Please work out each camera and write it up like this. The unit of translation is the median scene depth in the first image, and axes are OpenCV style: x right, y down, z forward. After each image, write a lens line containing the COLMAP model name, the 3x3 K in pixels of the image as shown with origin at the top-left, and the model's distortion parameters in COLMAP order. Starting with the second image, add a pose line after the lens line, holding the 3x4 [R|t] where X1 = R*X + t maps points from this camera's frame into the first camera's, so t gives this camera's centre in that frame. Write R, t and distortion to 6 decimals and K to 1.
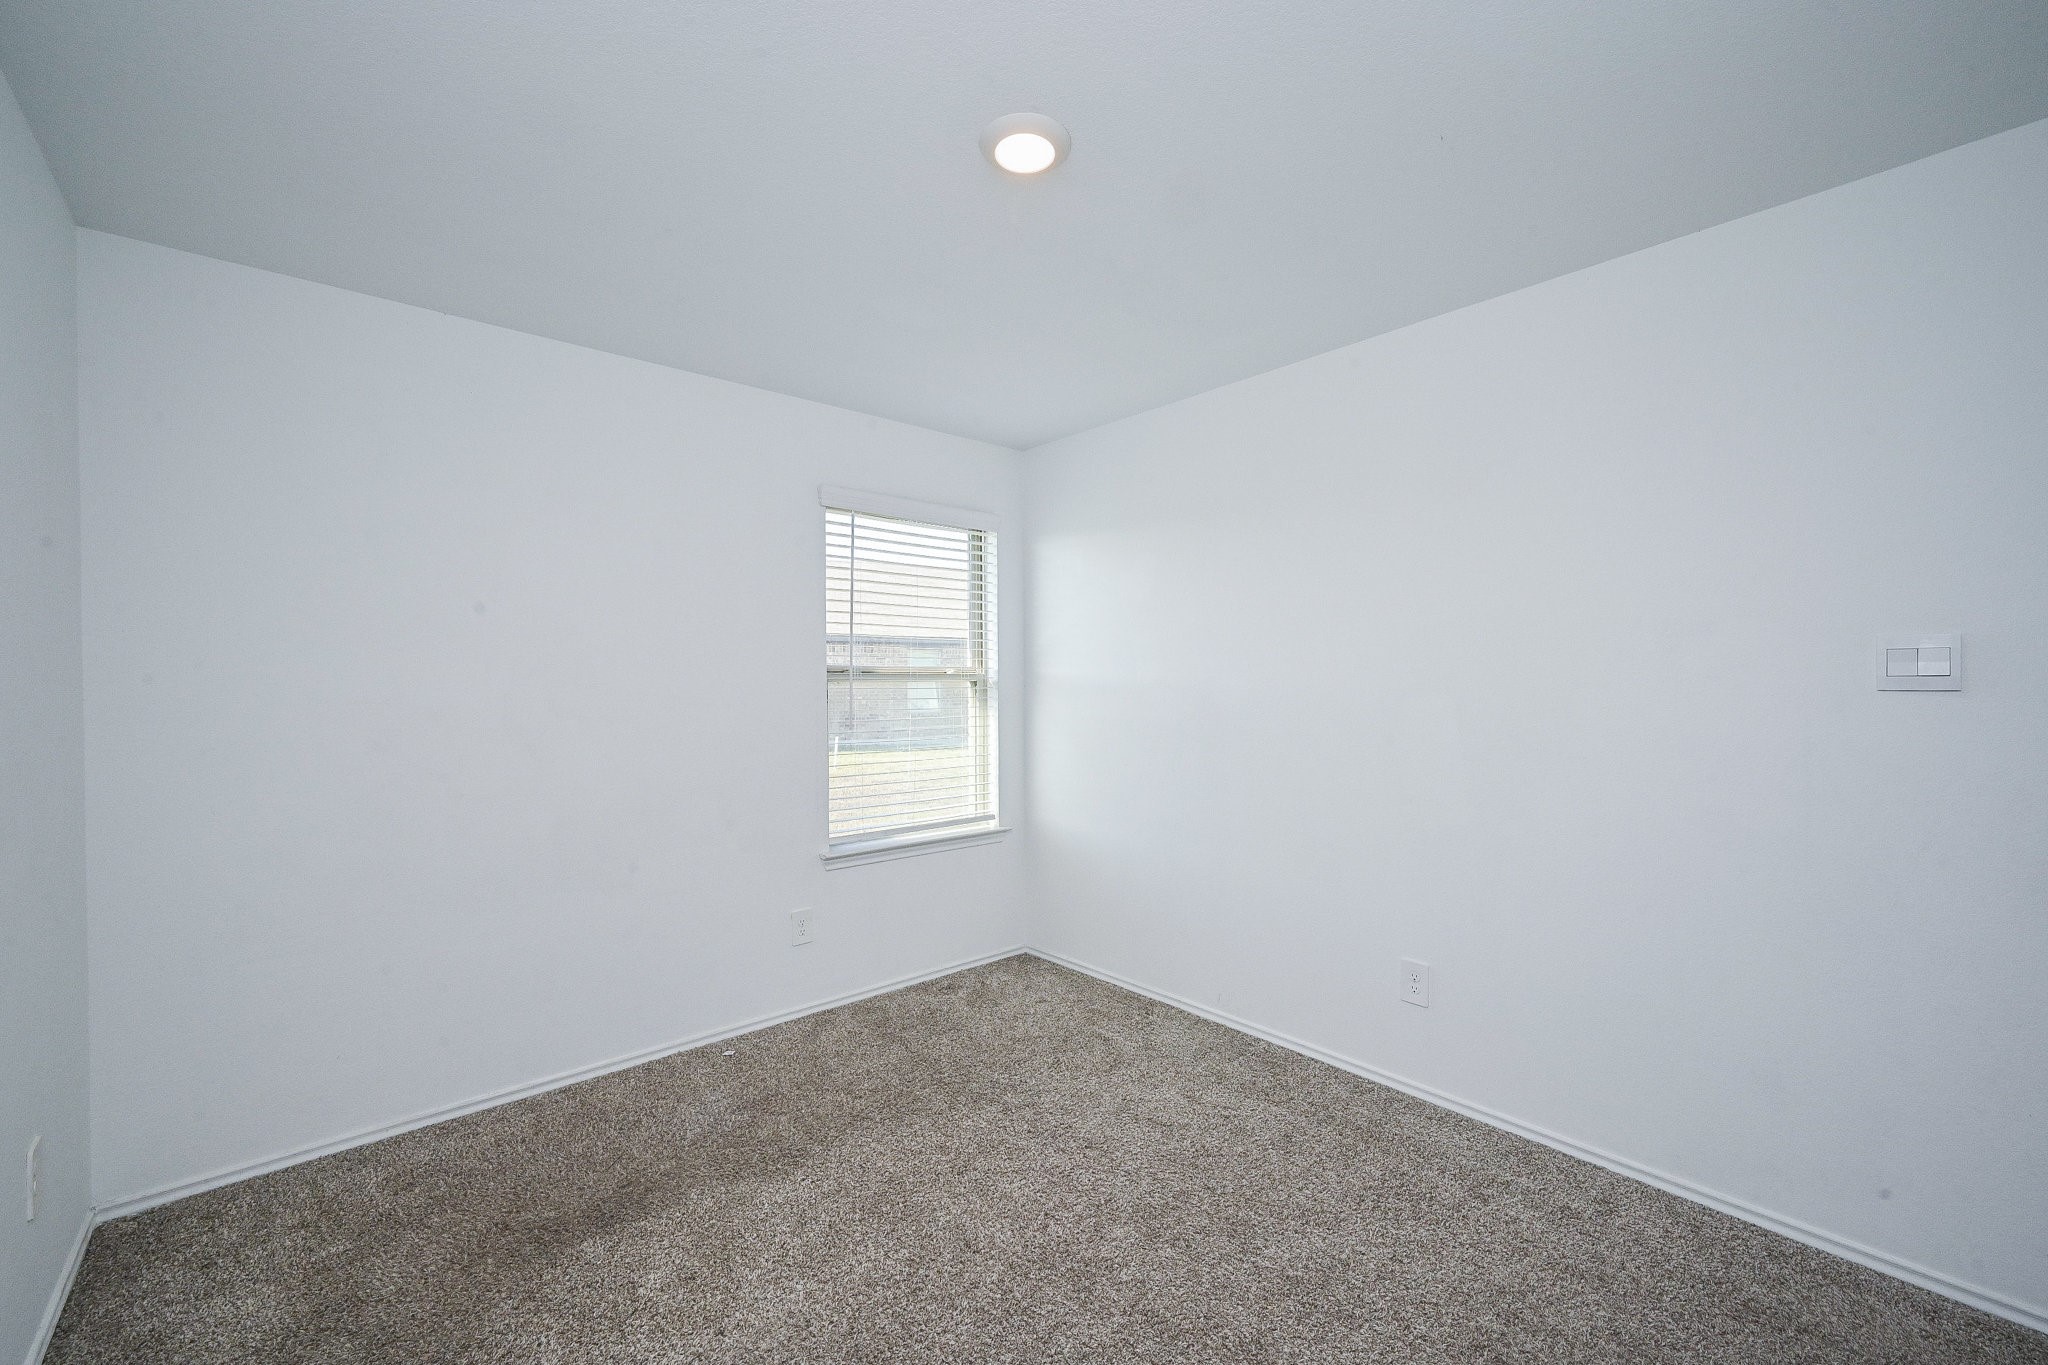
lens RADIAL K [[823.9, 0, 1033.9], [0, 823.9, 690.8], [0, 0, 1]] dist [0.008613, -0.000289]
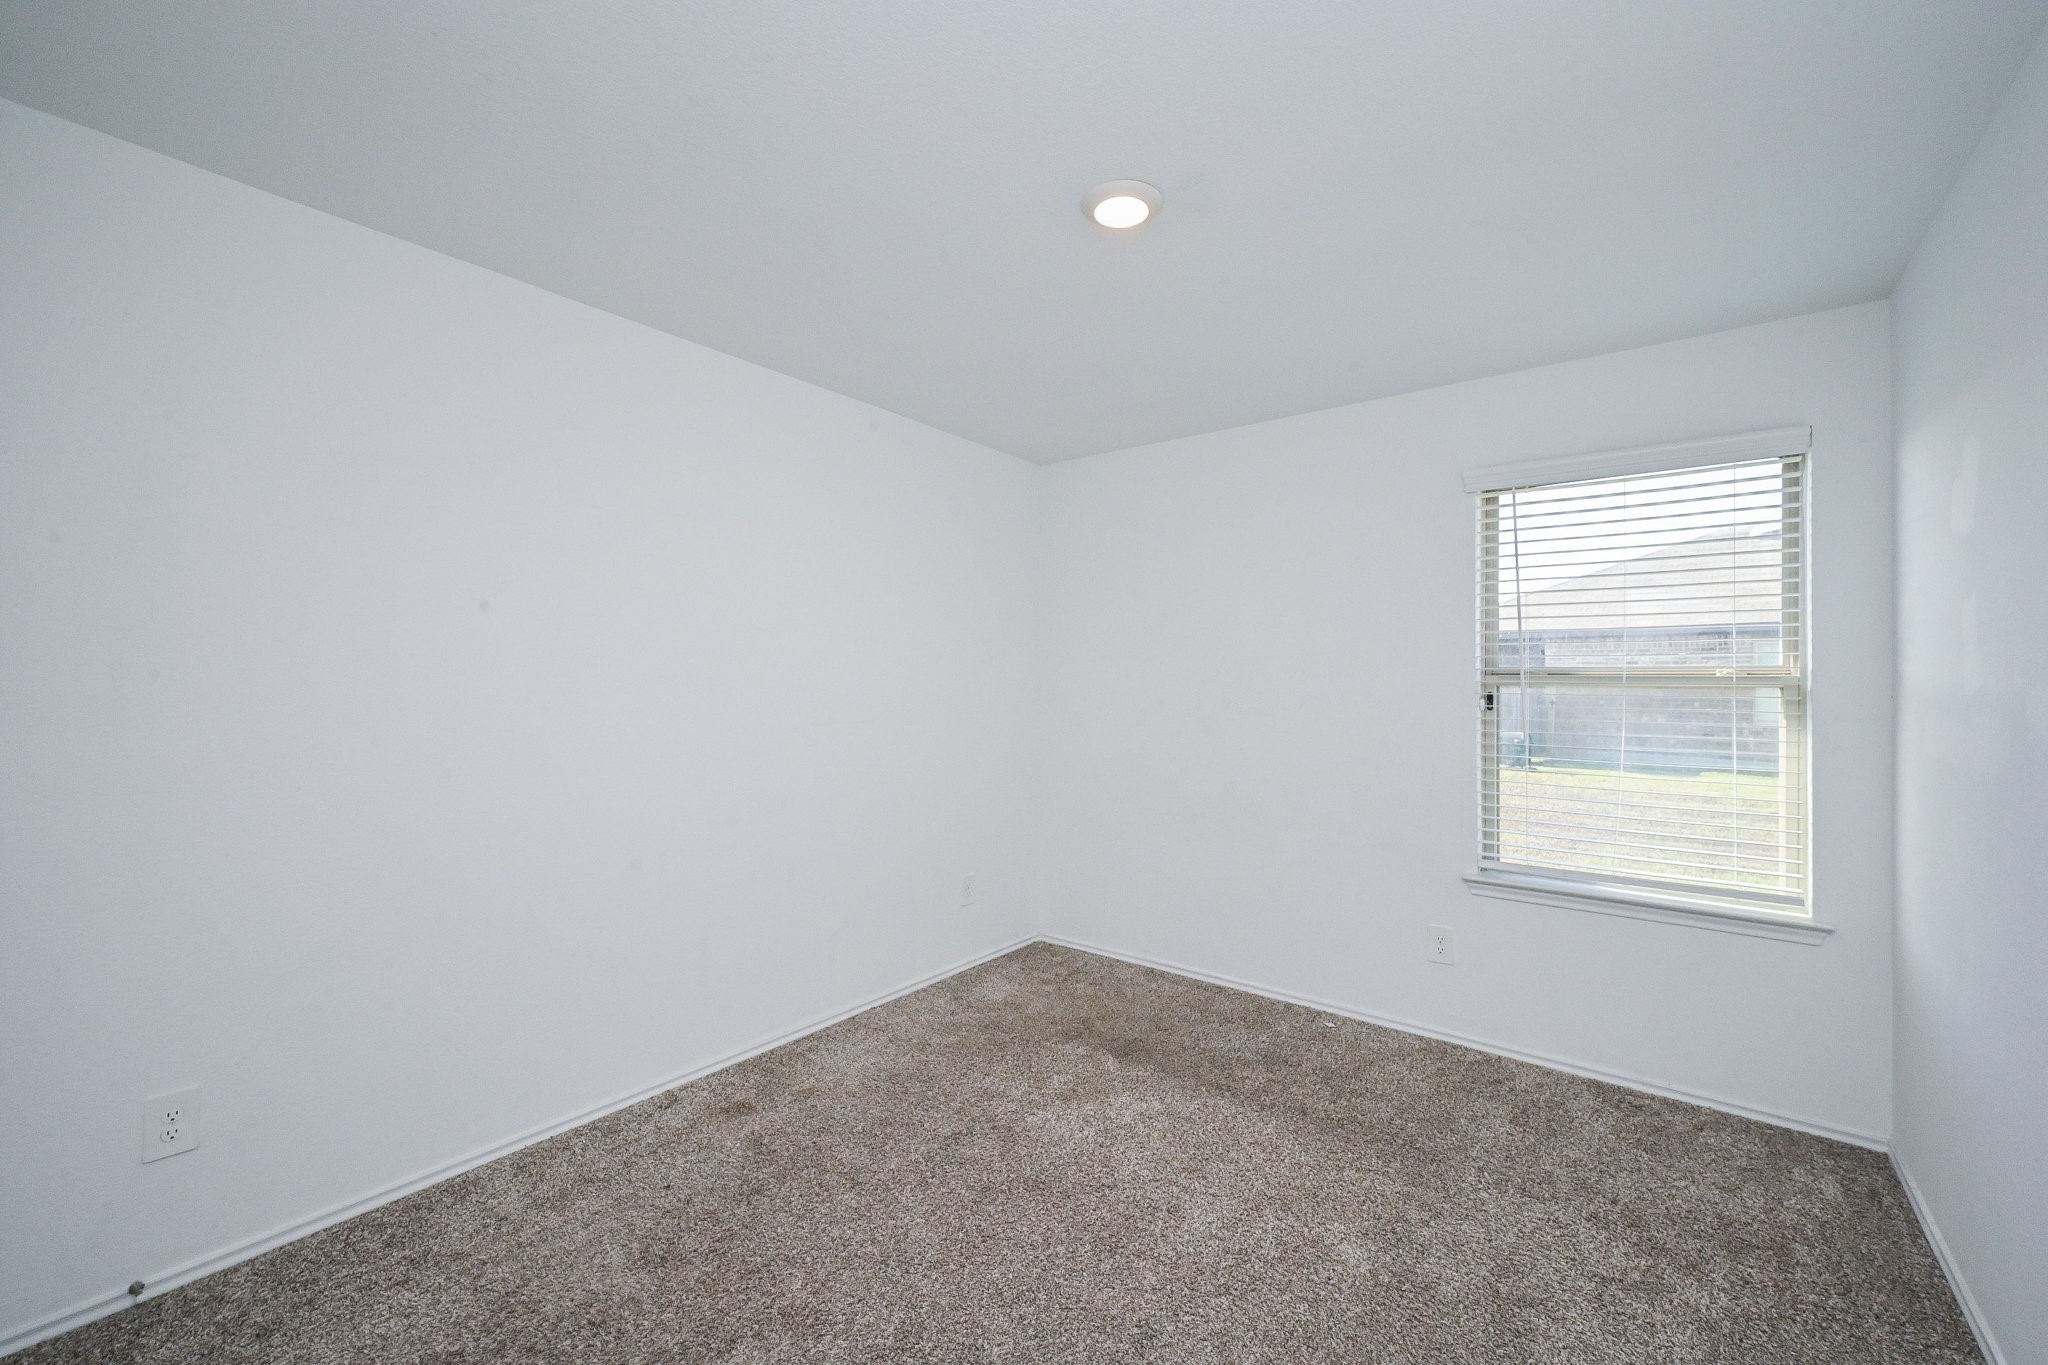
lens RADIAL K [[823.9, 0, 1035.4], [0, 823.9, 675.0], [0, 0, 1]] dist [0.008613, -0.000289]
pose [[0.194240, -0.004364, -0.980944, 0.504171], [-0.021550, 0.999730, -0.008715, -0.003475], [0.980717, 0.022832, 0.194094, 0.321620]]
